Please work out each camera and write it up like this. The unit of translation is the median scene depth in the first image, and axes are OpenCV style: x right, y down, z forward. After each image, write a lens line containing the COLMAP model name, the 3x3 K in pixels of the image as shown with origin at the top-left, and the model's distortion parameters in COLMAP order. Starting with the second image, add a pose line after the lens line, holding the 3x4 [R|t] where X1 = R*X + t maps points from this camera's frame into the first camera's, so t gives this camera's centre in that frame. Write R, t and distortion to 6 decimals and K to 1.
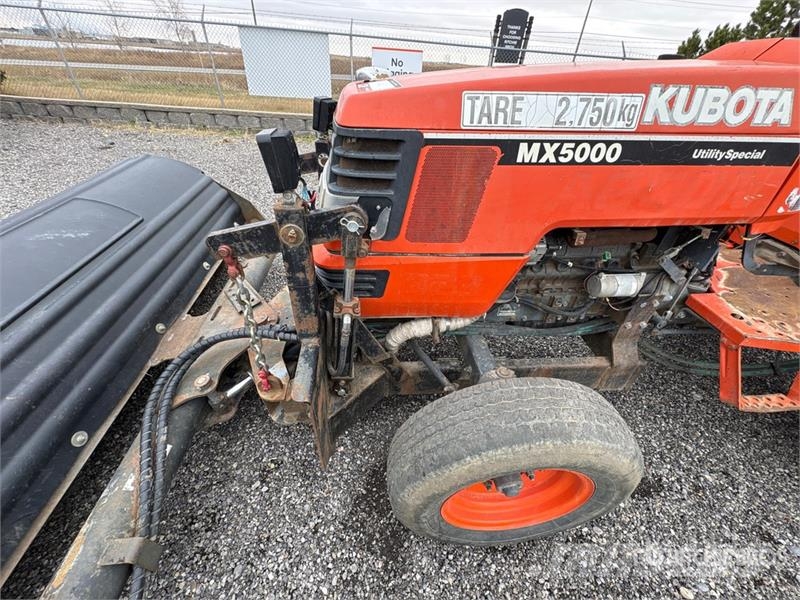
lens RADIAL K [[317.0, 0, 400.0], [0, 317.0, 300.0], [0, 0, 1]] dist [-0.001330, -0.000349]
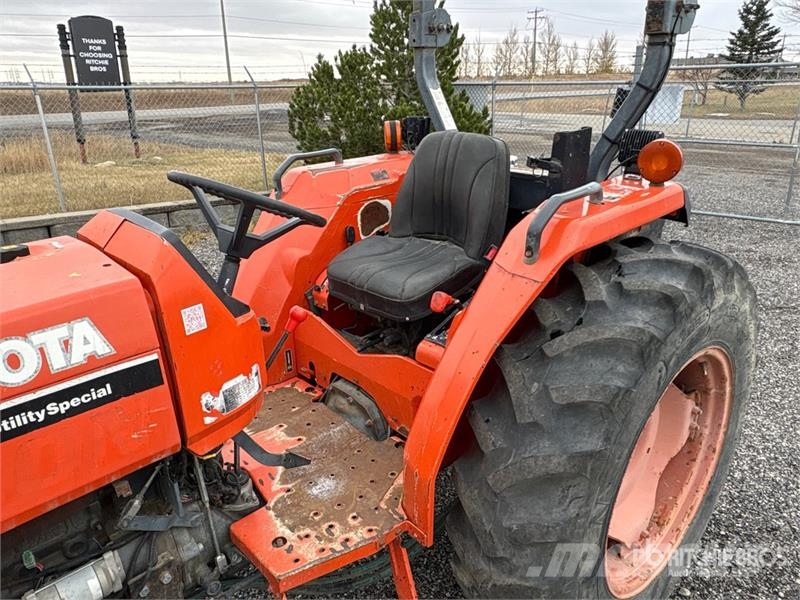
lens RADIAL K [[601.6, 0, 400.0], [0, 601.6, 300.0], [0, 0, 1]] dist [-0.001727, -0.002544]
pose [[0.788759, -0.264878, 0.554706, 0.670020], [0.408888, 0.899886, -0.151708, -0.112106], [-0.458989, 0.346474, 0.818099, -0.355466]]
